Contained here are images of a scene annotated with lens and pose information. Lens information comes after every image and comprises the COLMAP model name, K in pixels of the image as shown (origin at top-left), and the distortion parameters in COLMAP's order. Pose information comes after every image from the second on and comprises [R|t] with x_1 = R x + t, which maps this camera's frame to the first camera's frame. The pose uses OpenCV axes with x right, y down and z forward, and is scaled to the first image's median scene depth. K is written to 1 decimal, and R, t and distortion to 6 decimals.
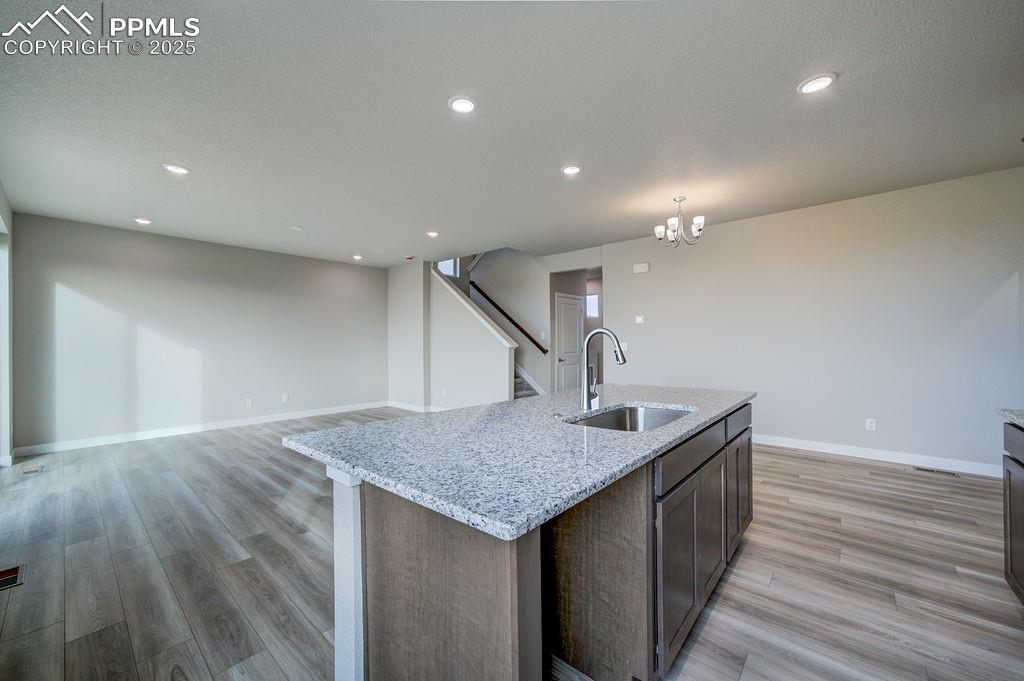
lens RADIAL K [[396.6, 0, 518.6], [0, 396.6, 343.2], [0, 0, 1]] dist [0.010773, 0.001244]
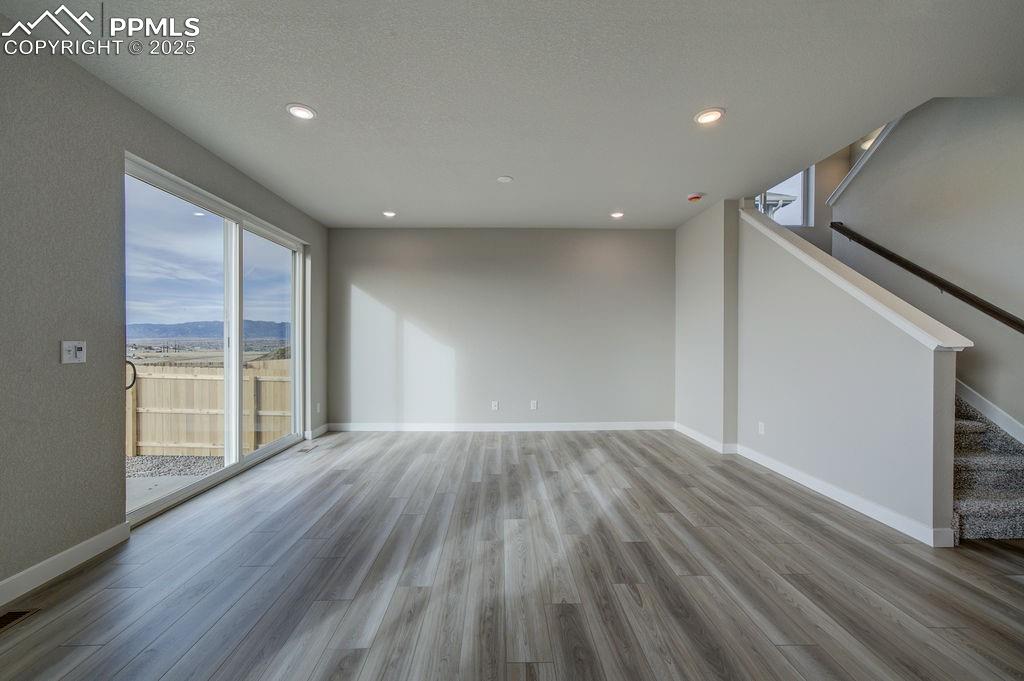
lens RADIAL K [[396.6, 0, 503.5], [0, 396.6, 344.8], [0, 0, 1]] dist [0.010773, 0.001244]
pose [[0.656613, 0.014050, -0.754097, -0.004294], [-0.002143, 0.999857, 0.016763, 0.001295], [0.754225, -0.009391, 0.656549, 0.352372]]
